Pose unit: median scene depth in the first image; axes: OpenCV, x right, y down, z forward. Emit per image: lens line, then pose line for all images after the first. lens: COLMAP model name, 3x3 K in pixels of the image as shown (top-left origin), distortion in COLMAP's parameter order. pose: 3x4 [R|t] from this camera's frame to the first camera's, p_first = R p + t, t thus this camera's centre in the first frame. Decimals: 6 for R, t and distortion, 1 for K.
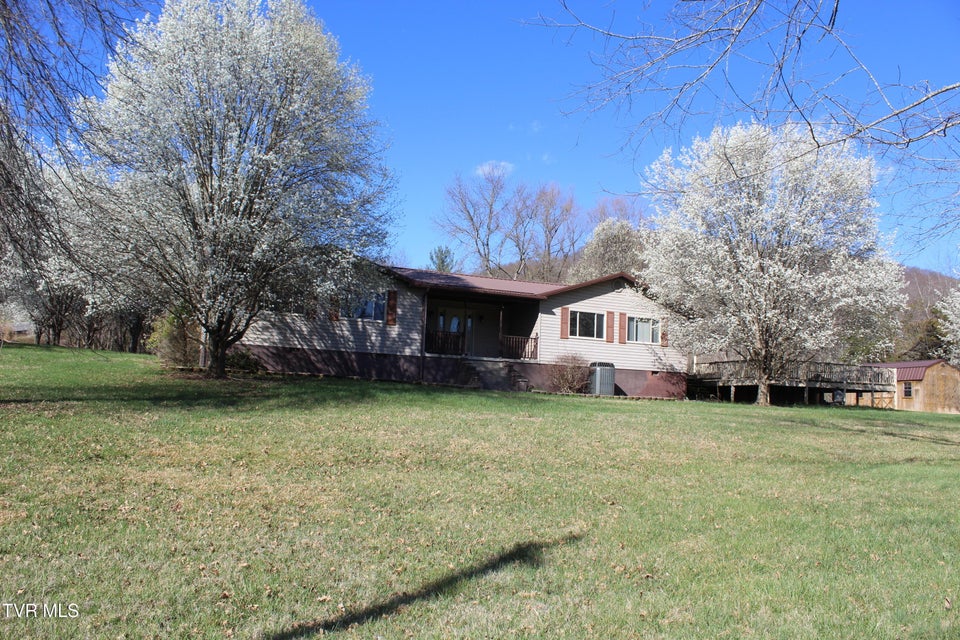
lens RADIAL K [[812.4, 0, 480.0], [0, 812.4, 320.0], [0, 0, 1]] dist [-0.173315, 0.167791]
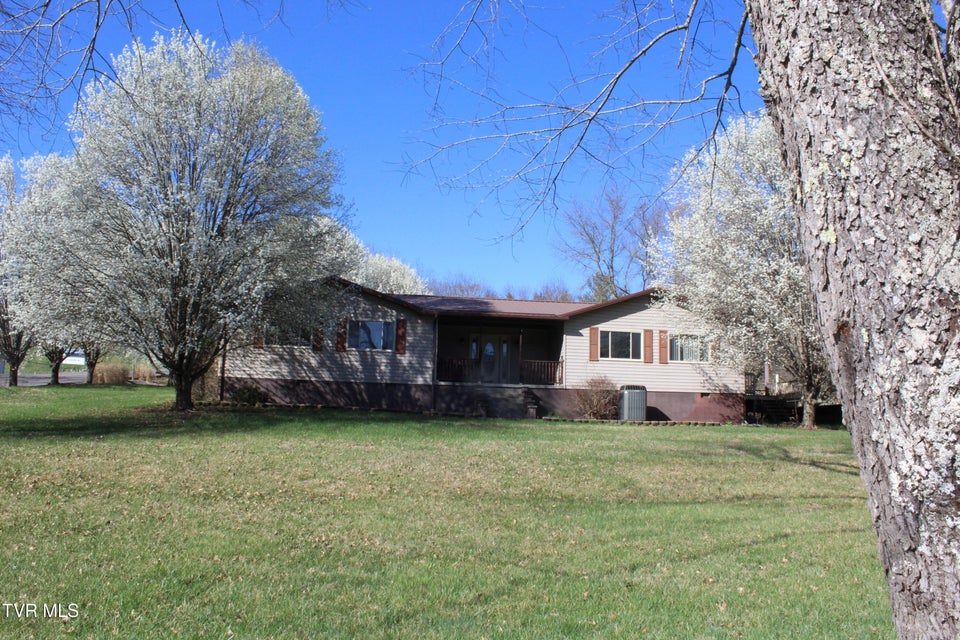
lens RADIAL K [[812.4, 0, 480.0], [0, 812.4, 320.0], [0, 0, 1]] dist [-0.173315, 0.167791]
pose [[0.965298, -0.051305, -0.256060, 0.231500], [0.041325, 0.998167, -0.044210, 0.012385], [0.257859, 0.032094, 0.965649, 0.069618]]
